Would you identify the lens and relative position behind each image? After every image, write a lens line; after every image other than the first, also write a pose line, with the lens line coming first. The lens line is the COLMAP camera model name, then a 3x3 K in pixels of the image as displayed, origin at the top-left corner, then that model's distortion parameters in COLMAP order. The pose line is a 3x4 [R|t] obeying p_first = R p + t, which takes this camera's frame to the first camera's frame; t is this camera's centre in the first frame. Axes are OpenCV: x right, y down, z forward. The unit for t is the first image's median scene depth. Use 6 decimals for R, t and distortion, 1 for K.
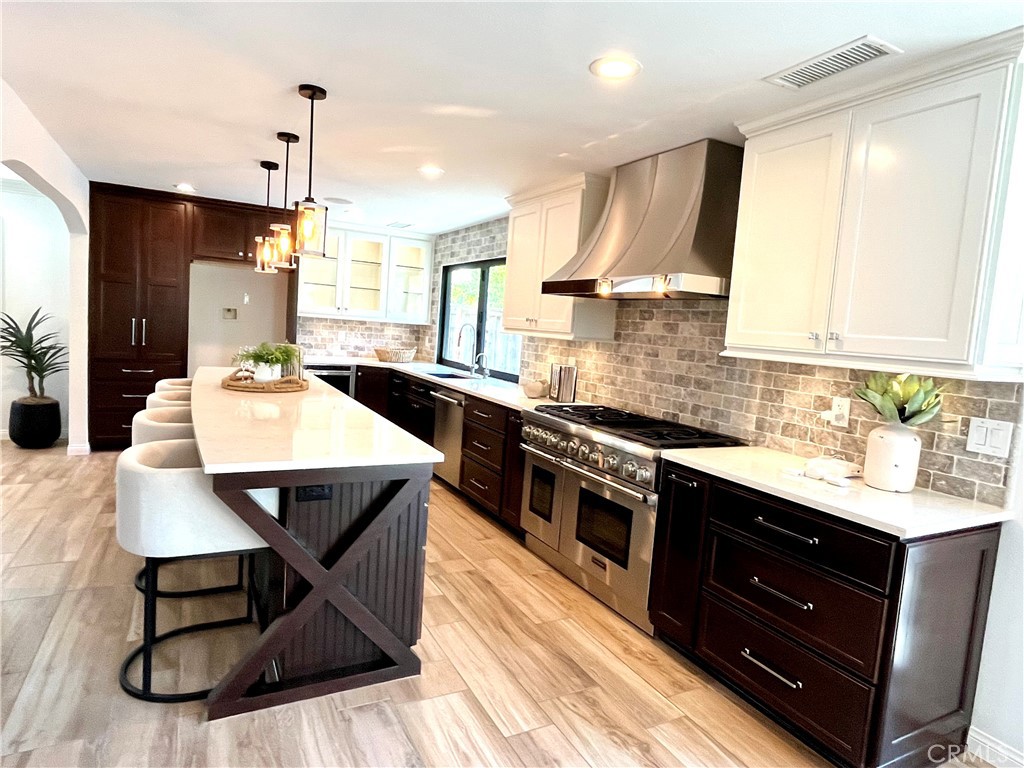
lens RADIAL K [[600.6, 0, 512.0], [0, 600.6, 384.0], [0, 0, 1]] dist [-0.002613, -0.000012]
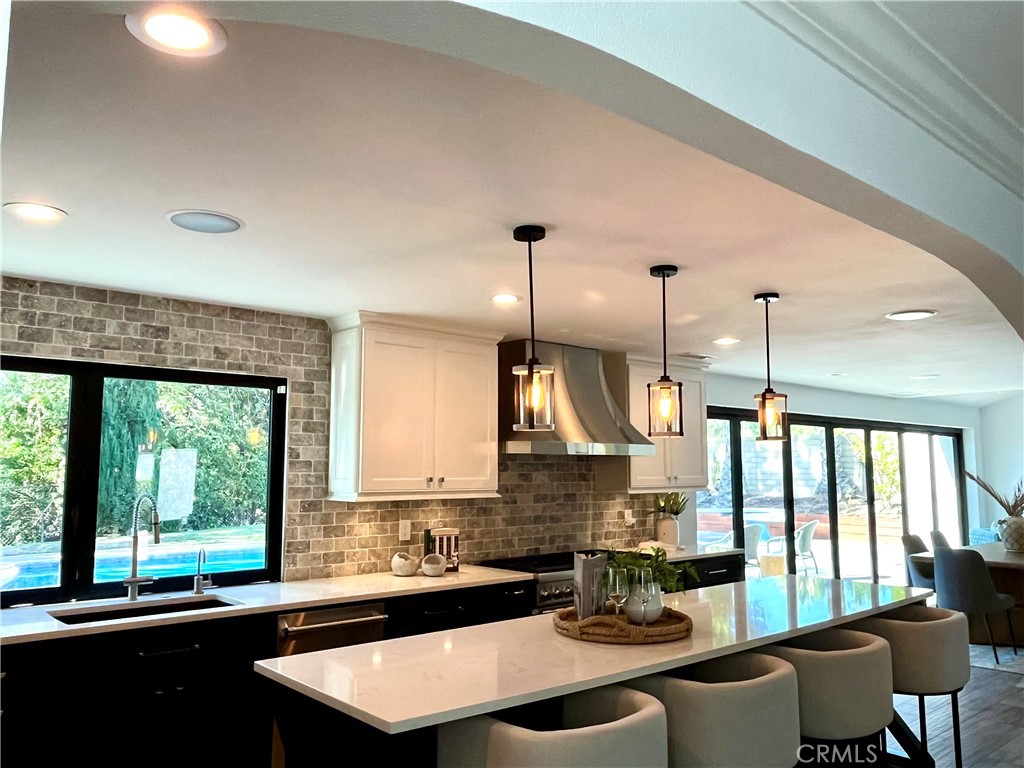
lens RADIAL K [[776.0, 0, 512.0], [0, 776.0, 384.0], [0, 0, 1]] dist [-0.001204, -0.001301]
pose [[-0.234570, 0.038493, 0.971337, -1.187519], [0.079449, 0.996632, -0.020309, -0.239803], [-0.968847, 0.072408, -0.236838, 1.325106]]
